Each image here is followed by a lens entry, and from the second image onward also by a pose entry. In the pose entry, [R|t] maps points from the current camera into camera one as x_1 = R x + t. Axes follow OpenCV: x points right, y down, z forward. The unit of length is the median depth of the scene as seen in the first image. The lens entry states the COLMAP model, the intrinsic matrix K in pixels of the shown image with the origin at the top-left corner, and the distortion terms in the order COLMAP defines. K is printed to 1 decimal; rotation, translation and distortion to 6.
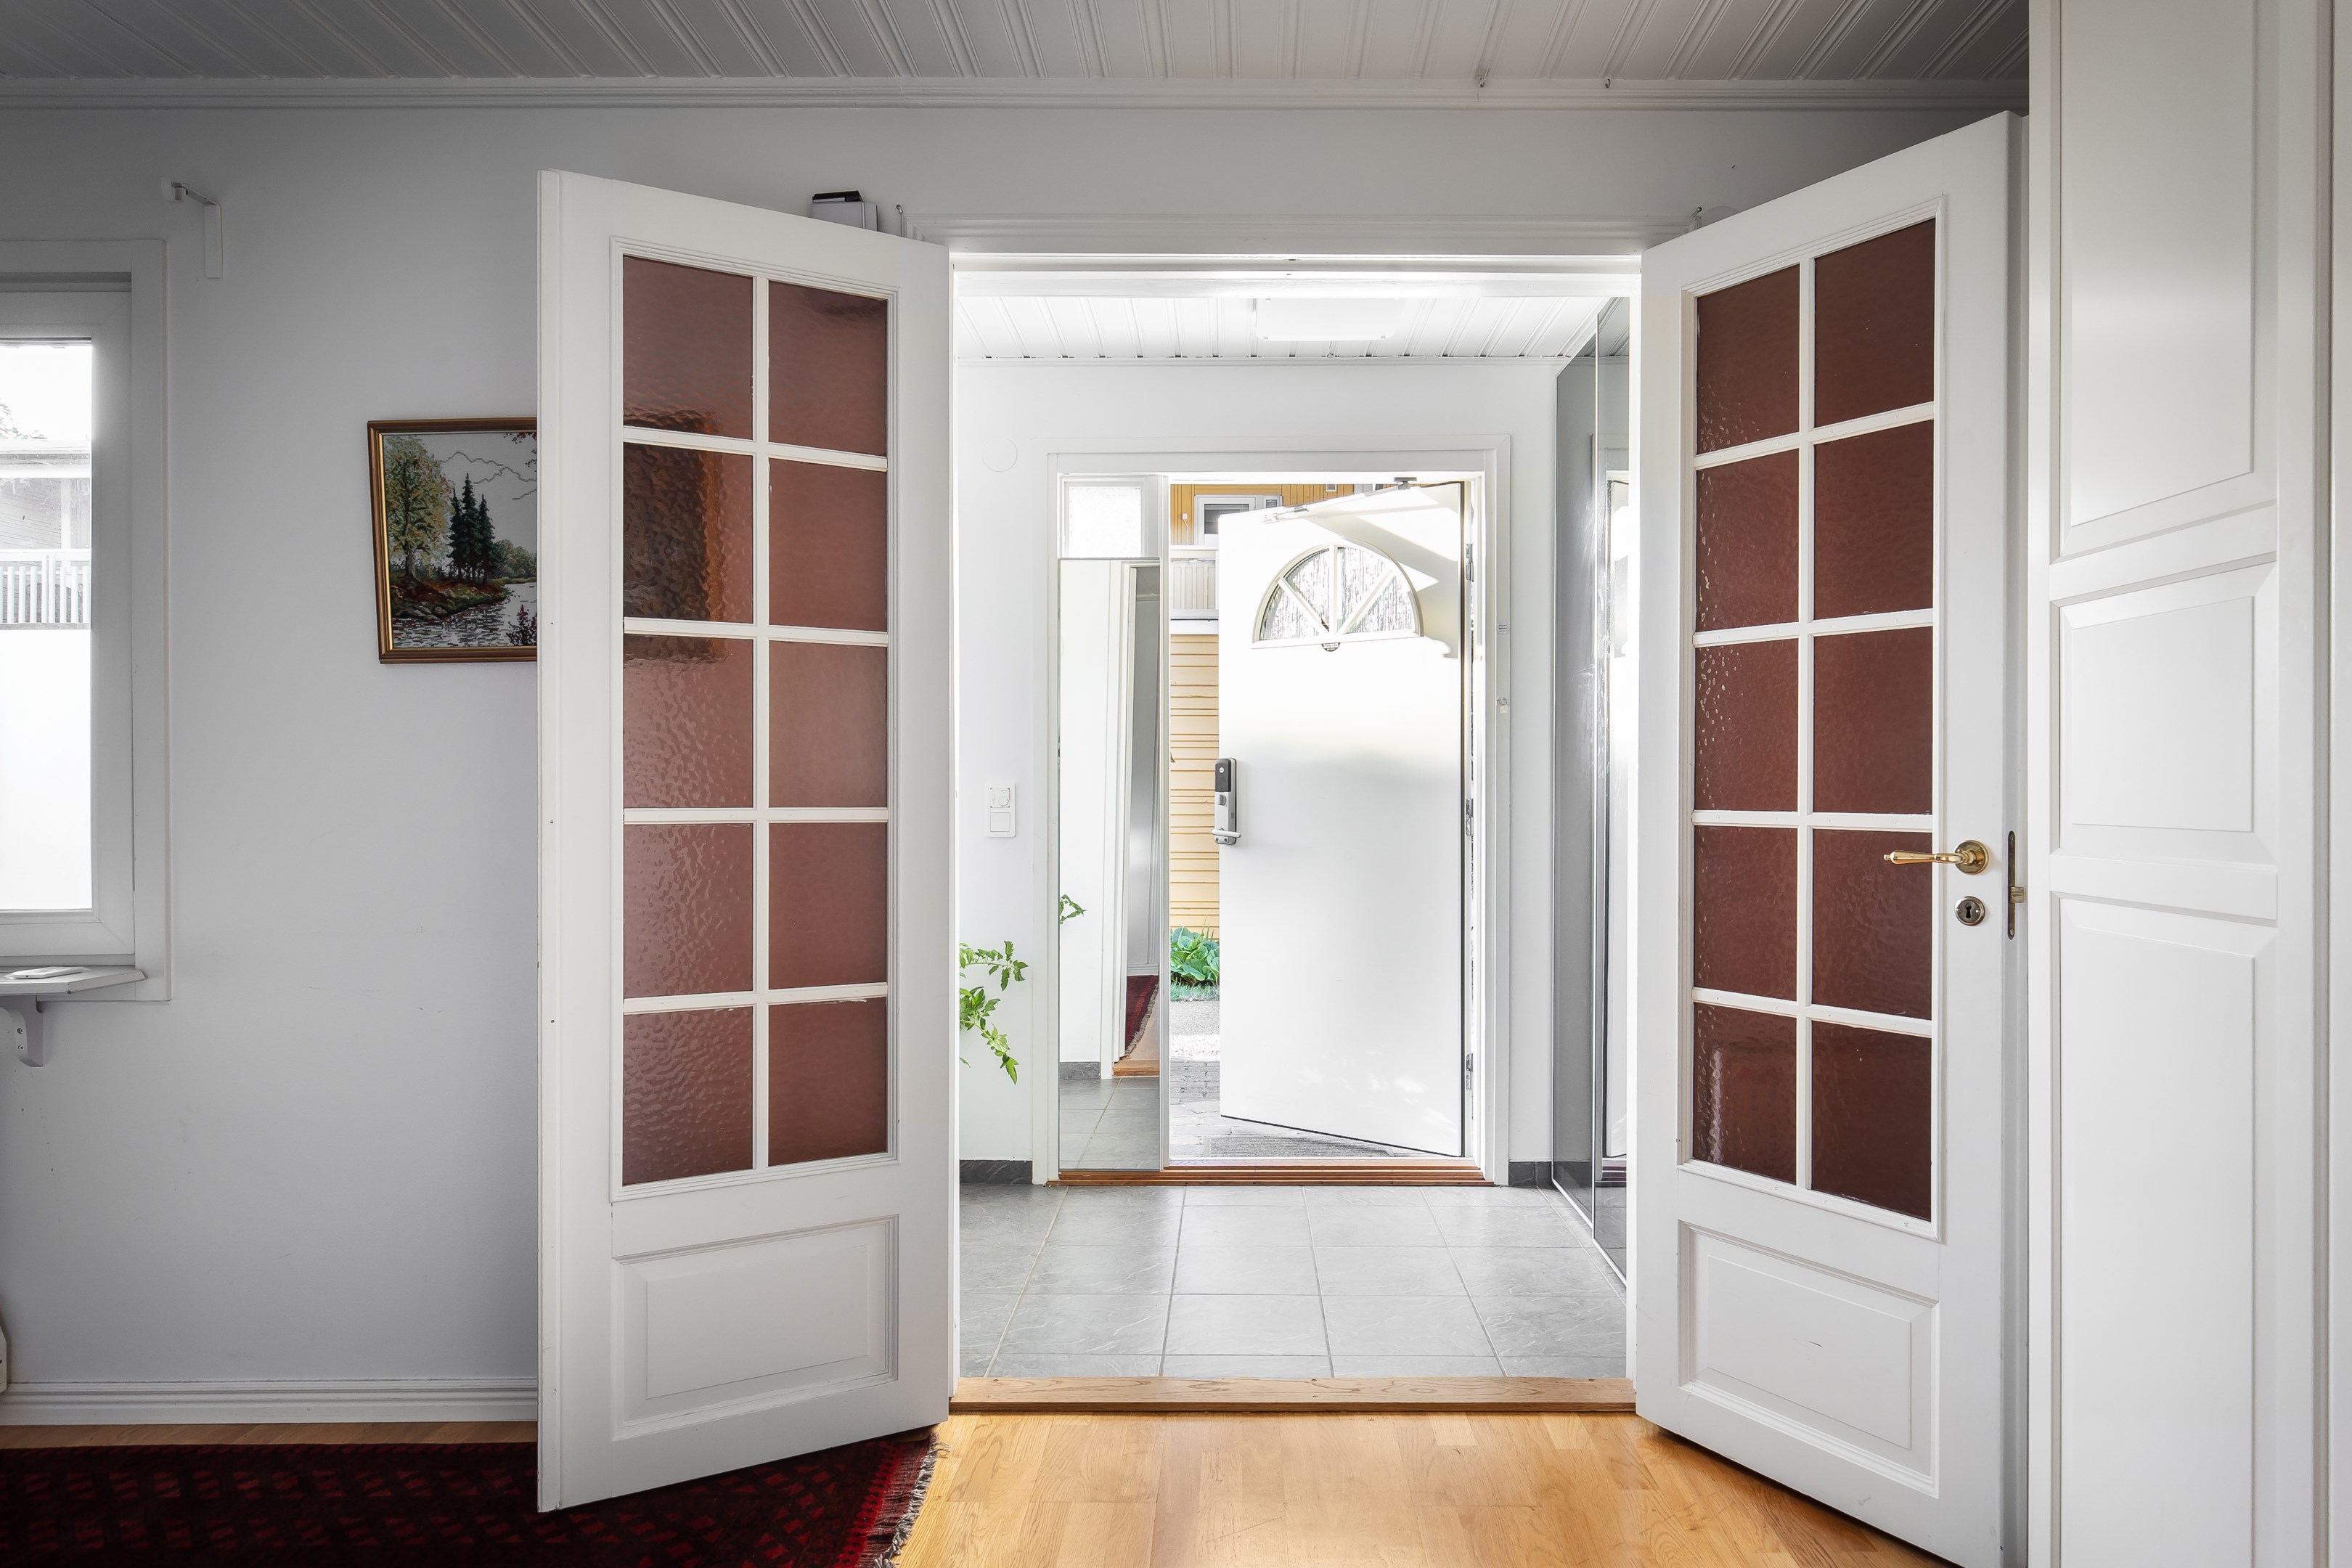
lens RADIAL K [[1427.5, 0, 1199.0], [0, 1427.5, 791.3], [0, 0, 1]] dist [0.003063, 0.000376]
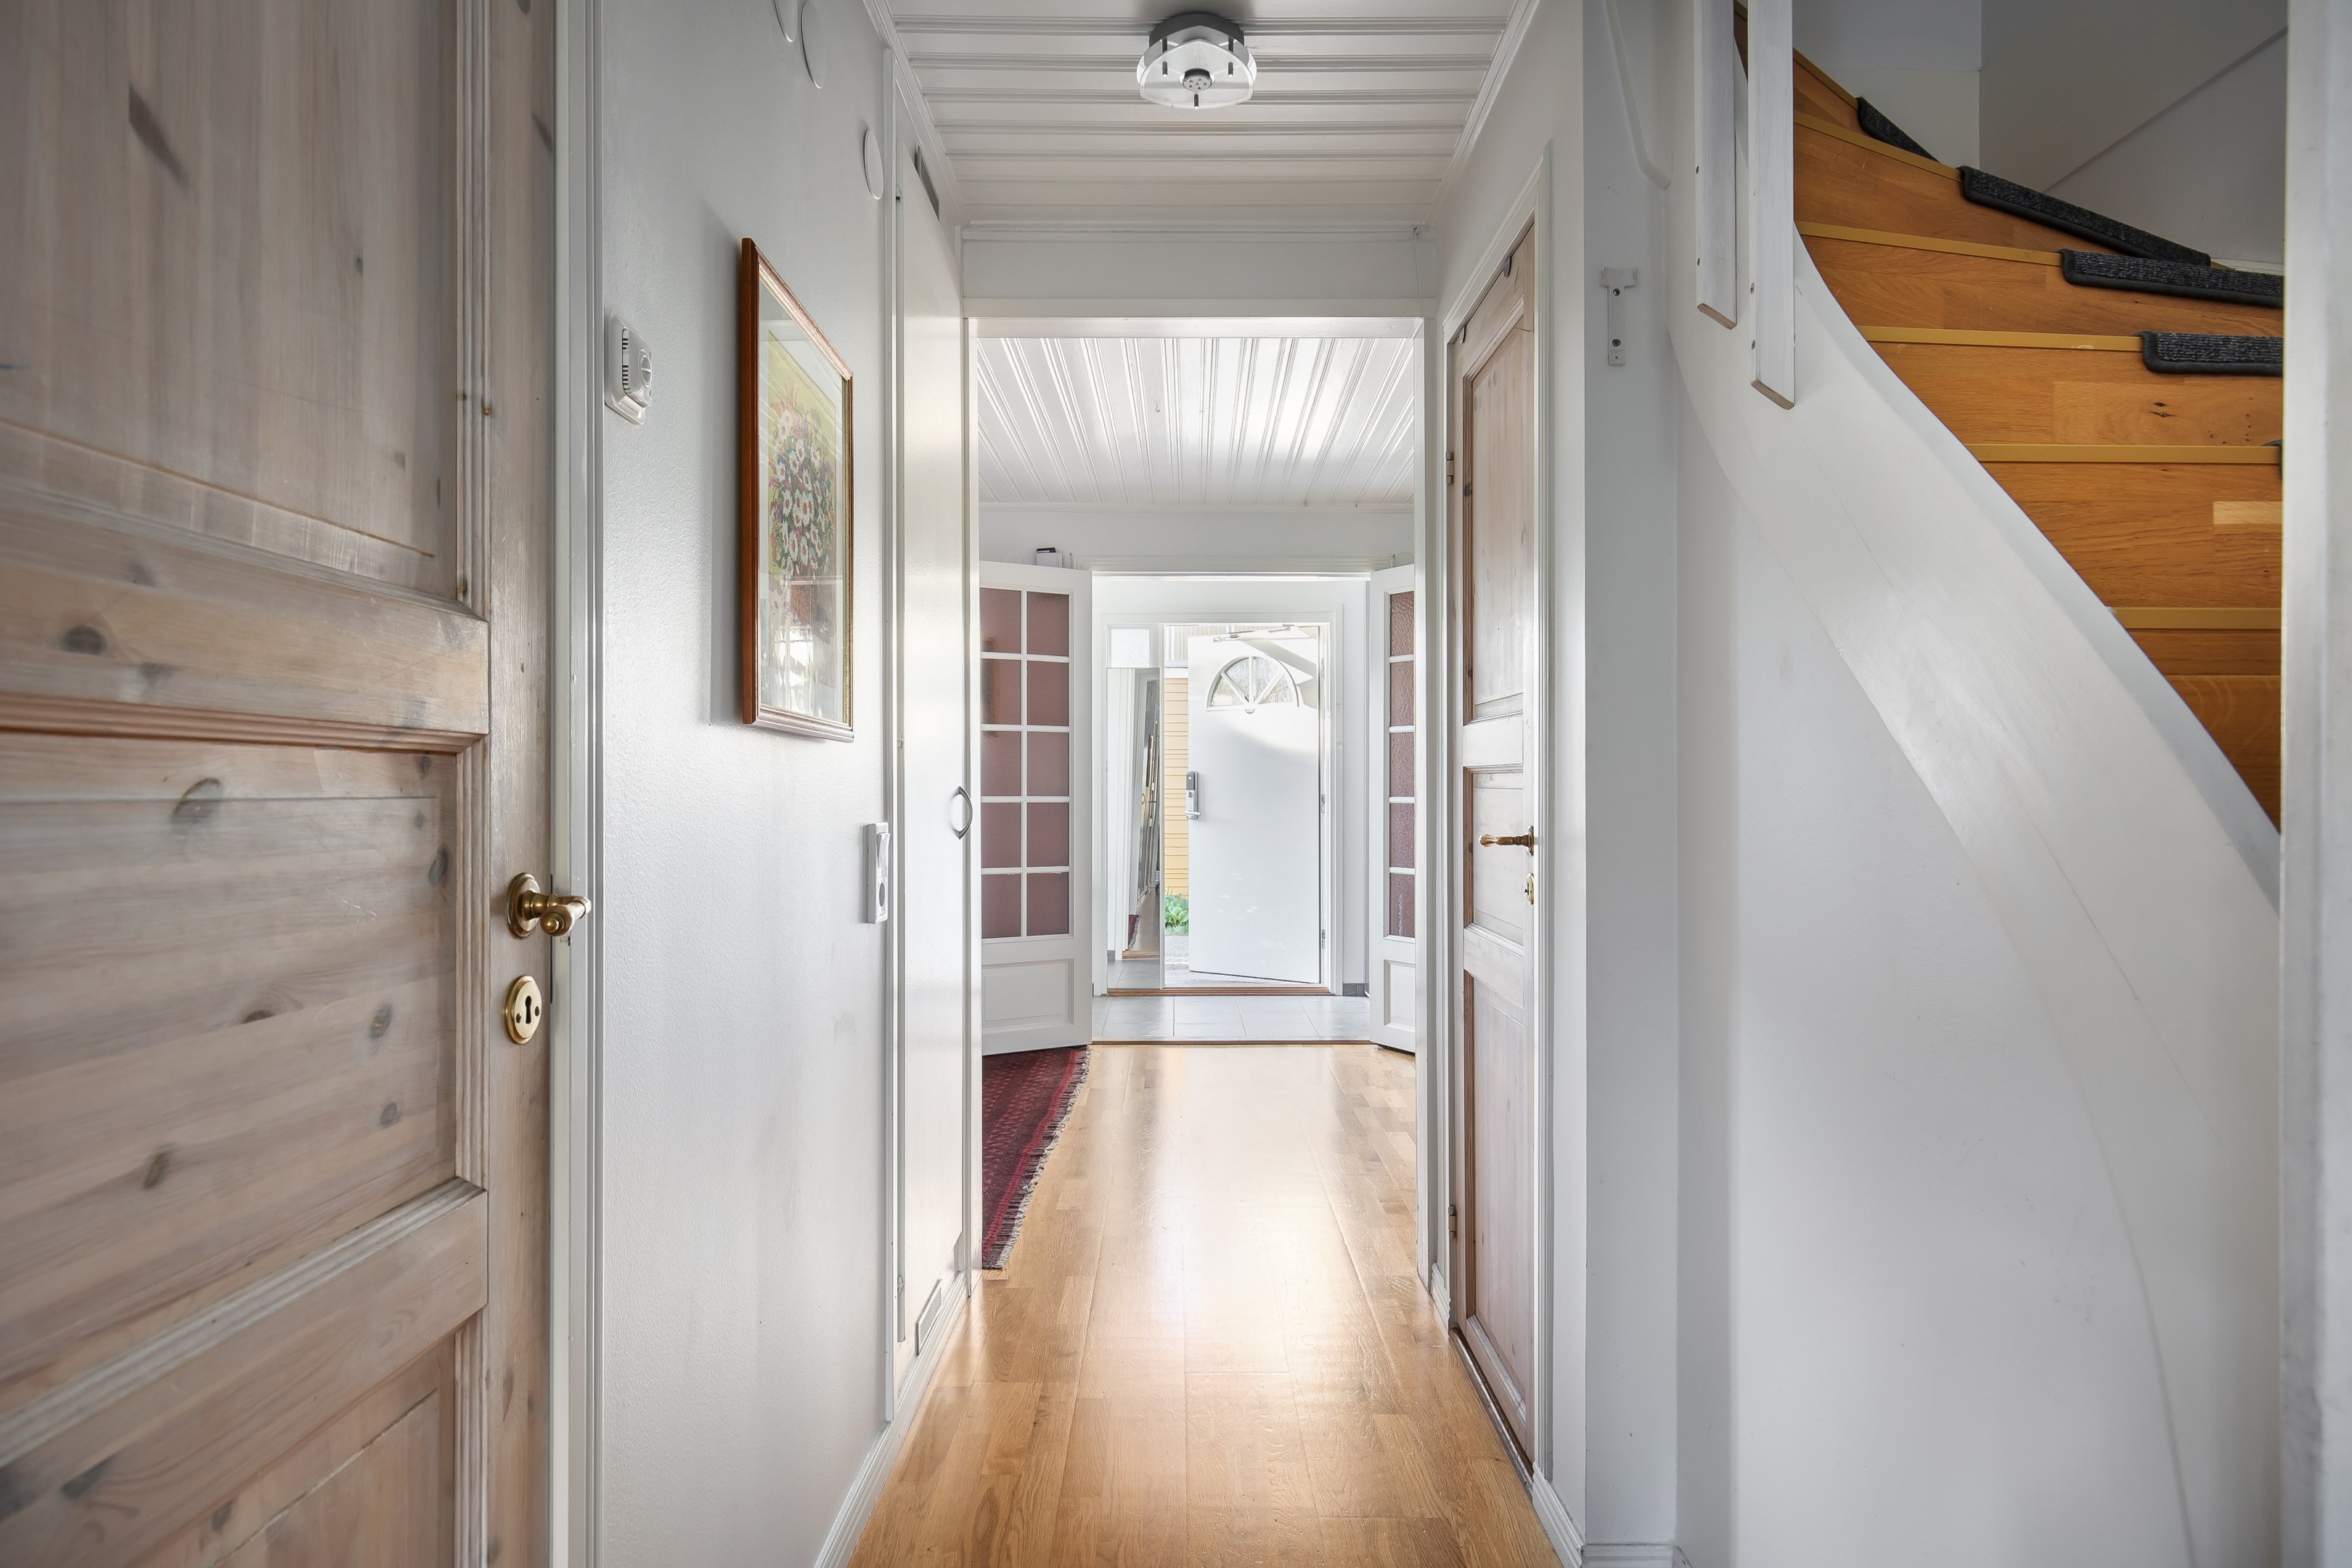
lens RADIAL K [[1329.9, 0, 1163.4], [0, 1329.9, 783.5], [0, 0, 1]] dist [0.007446, -0.002691]
pose [[0.999851, -0.000848, 0.017239, -0.053862], [0.000912, 0.999993, -0.003718, -0.001459], [-0.017235, 0.003734, 0.999844, -0.783827]]
